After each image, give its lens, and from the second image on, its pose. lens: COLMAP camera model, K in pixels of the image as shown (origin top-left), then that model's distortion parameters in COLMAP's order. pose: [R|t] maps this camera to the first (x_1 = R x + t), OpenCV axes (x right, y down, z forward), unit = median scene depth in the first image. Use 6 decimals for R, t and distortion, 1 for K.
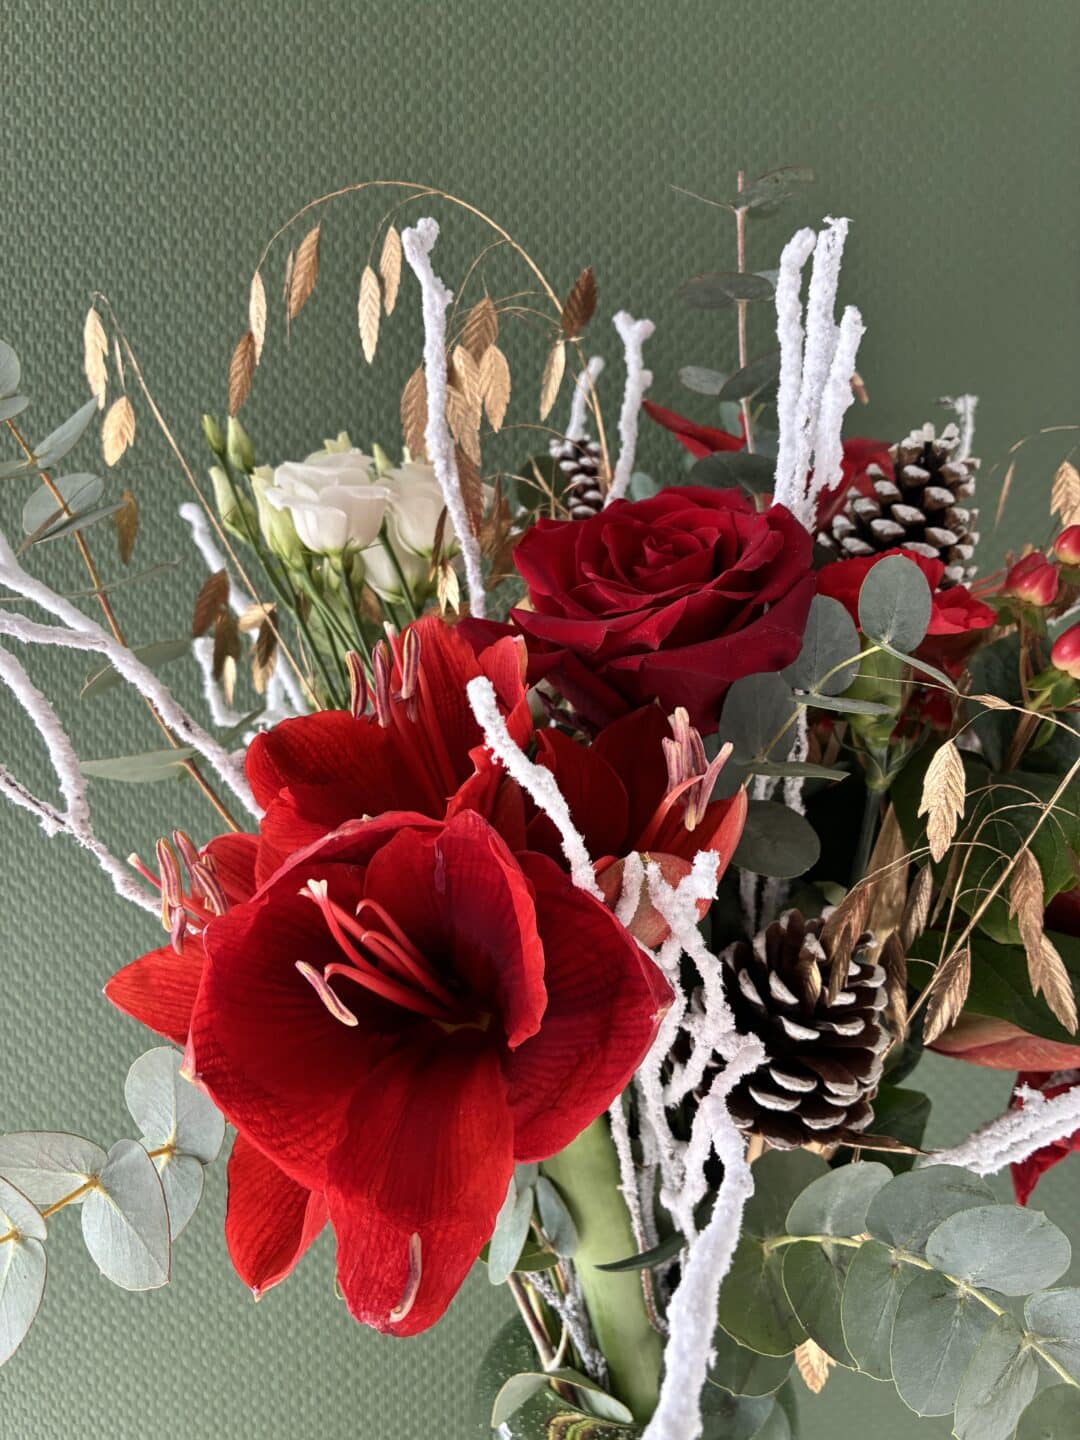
lens RADIAL K [[1105.2, 0, 540.0], [0, 1105.2, 720.0], [0, 0, 1]] dist [0.063925, -0.093302]
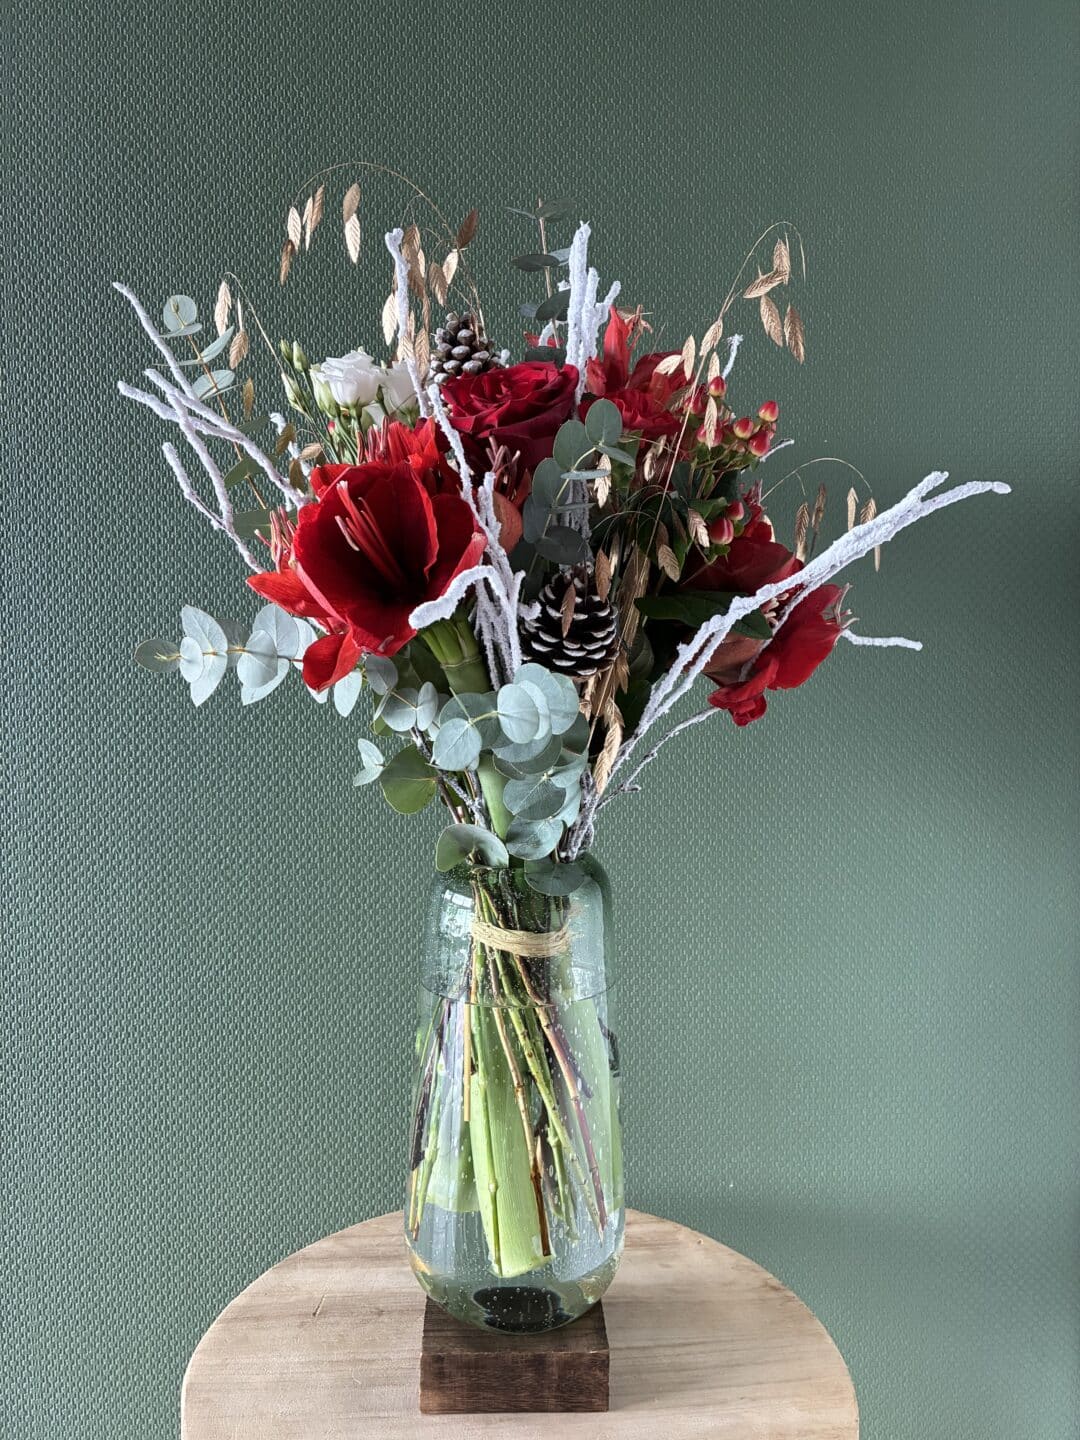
lens RADIAL K [[1105.2, 0, 540.0], [0, 1105.2, 720.0], [0, 0, 1]] dist [0.063925, -0.093302]
pose [[0.999720, 0.001179, -0.023612, 0.204601], [-0.001371, 0.999966, -0.008095, 0.458544], [0.023602, 0.008125, 0.999688, -1.009659]]
